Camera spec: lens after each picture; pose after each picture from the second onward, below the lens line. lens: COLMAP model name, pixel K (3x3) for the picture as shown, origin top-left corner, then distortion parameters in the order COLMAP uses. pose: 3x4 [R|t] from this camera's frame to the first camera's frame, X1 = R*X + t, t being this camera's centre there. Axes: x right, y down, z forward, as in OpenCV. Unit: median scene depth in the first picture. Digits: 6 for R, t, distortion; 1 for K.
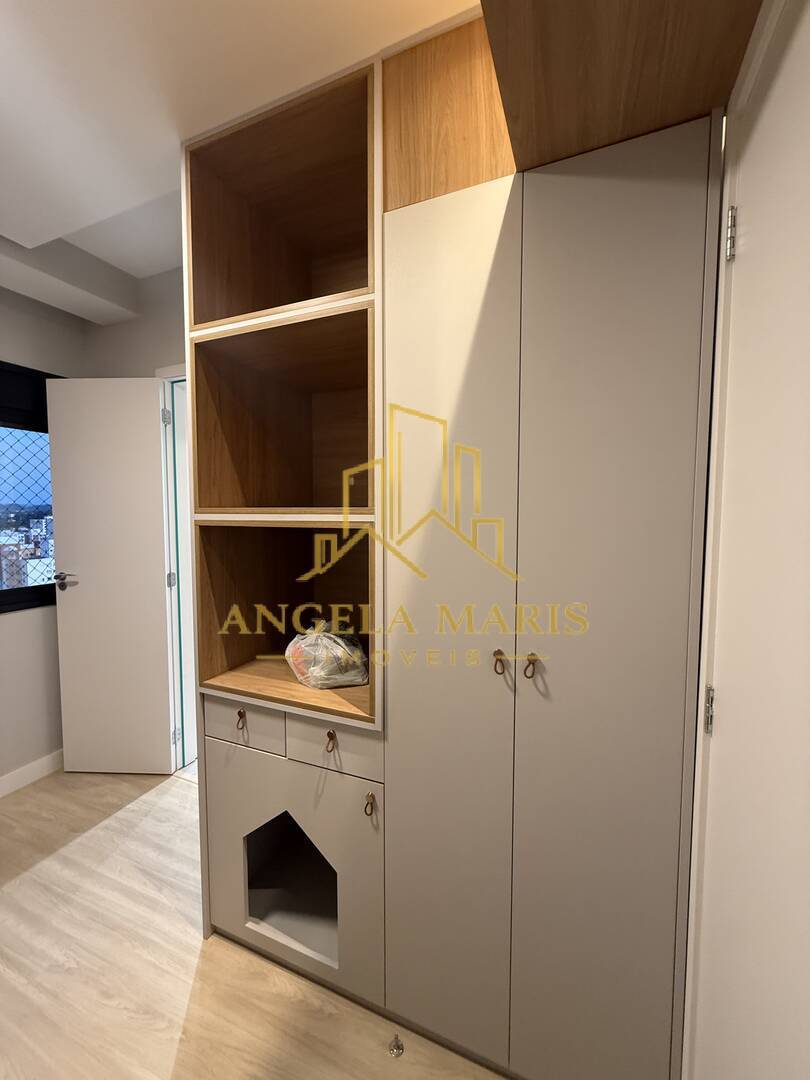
lens RADIAL K [[429.2, 0, 403.6], [0, 429.2, 539.4], [0, 0, 1]] dist [0.002748, -0.000035]
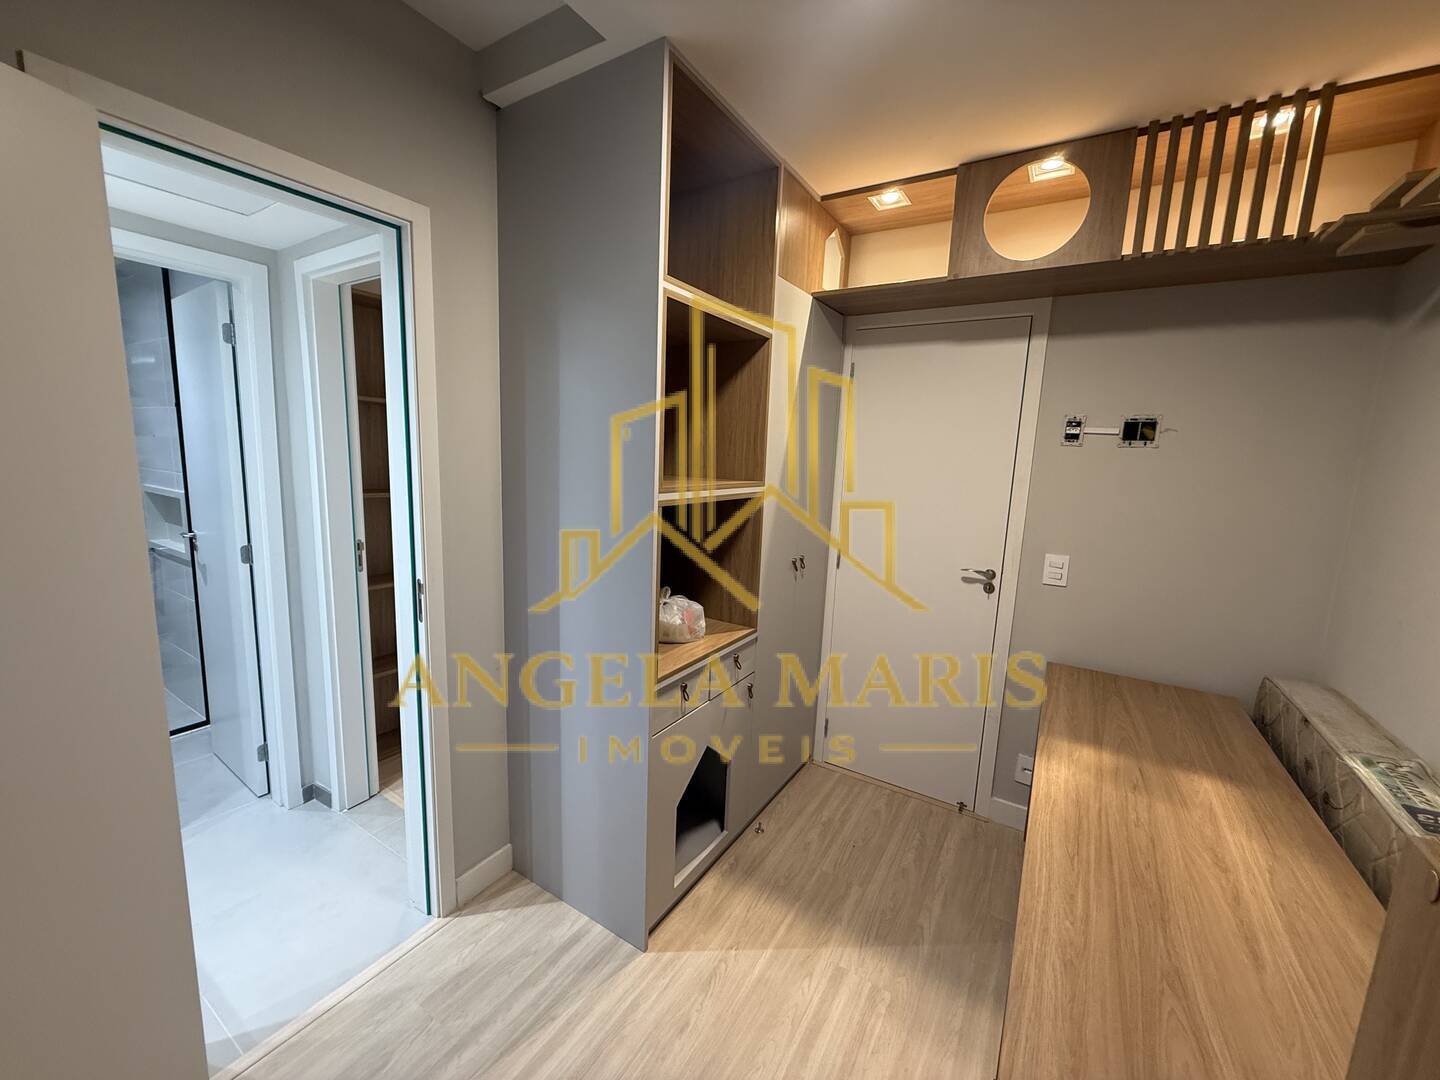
lens RADIAL K [[572.3, 0, 714.2], [0, 572.3, 540.2], [0, 0, 1]] dist [0.002748, -0.000035]
pose [[0.167473, -0.147867, 0.974725, -1.585950], [0.024284, 0.989007, 0.145861, -0.131173], [-0.985578, -0.000757, 0.169223, 0.678780]]
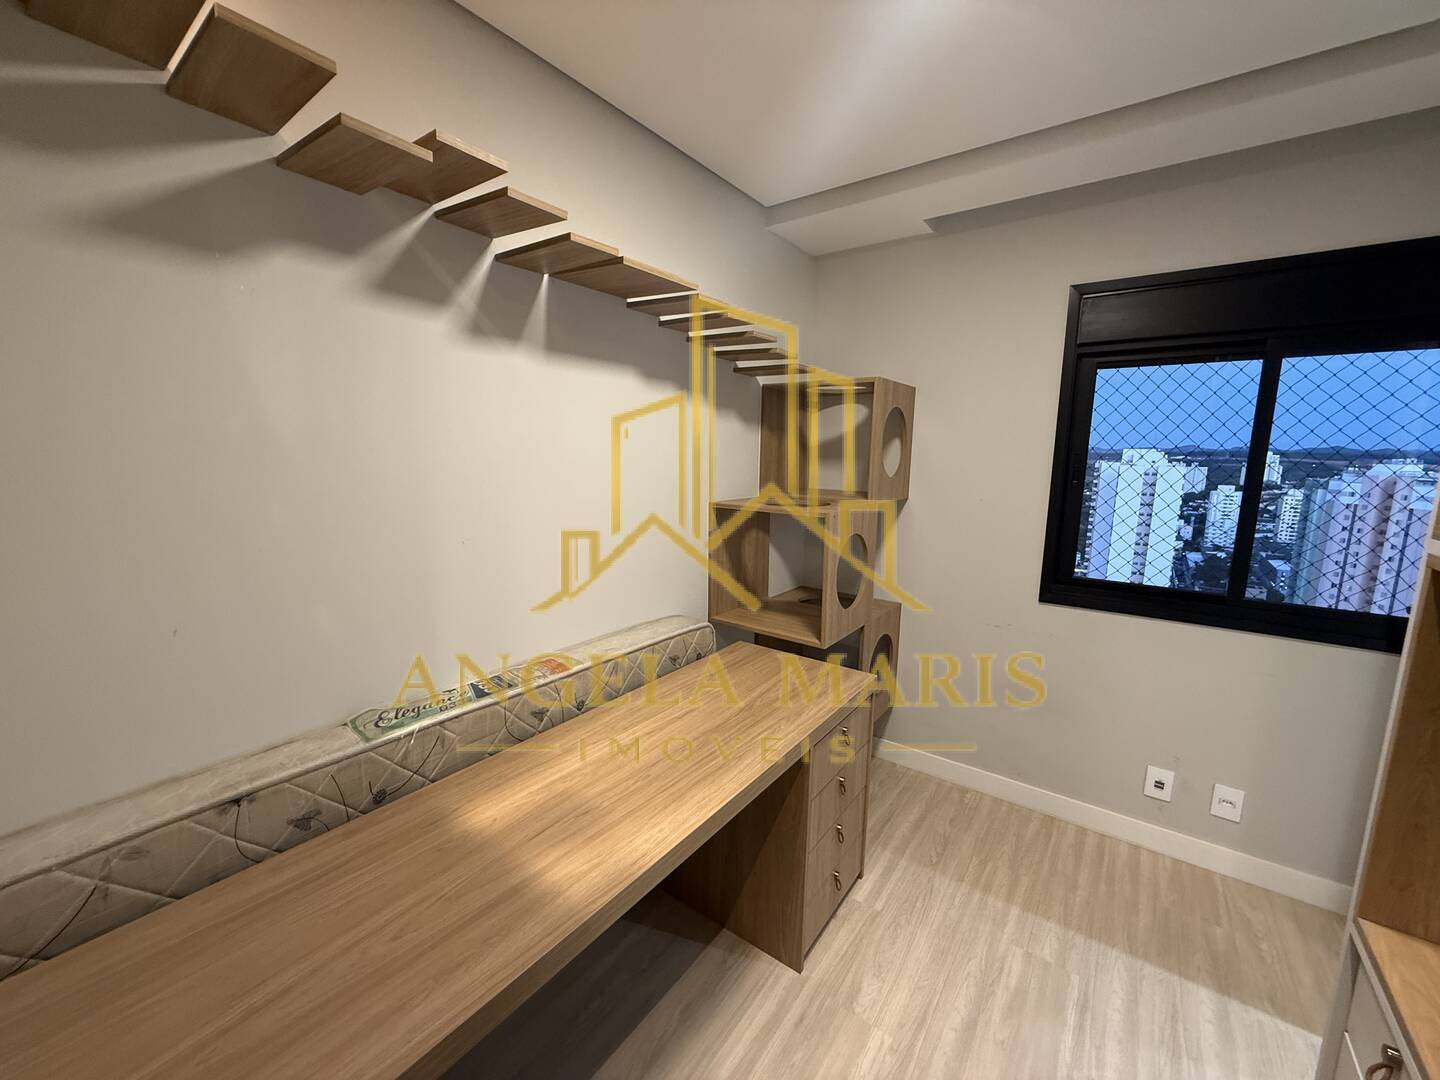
lens RADIAL K [[572.3, 0, 718.8], [0, 572.3, 538.2], [0, 0, 1]] dist [0.002748, -0.000035]
pose [[-0.237578, 0.139118, -0.961355, 0.197781], [-0.076330, 0.983957, 0.161252, -0.091119], [0.968365, 0.111690, -0.223148, 0.454908]]
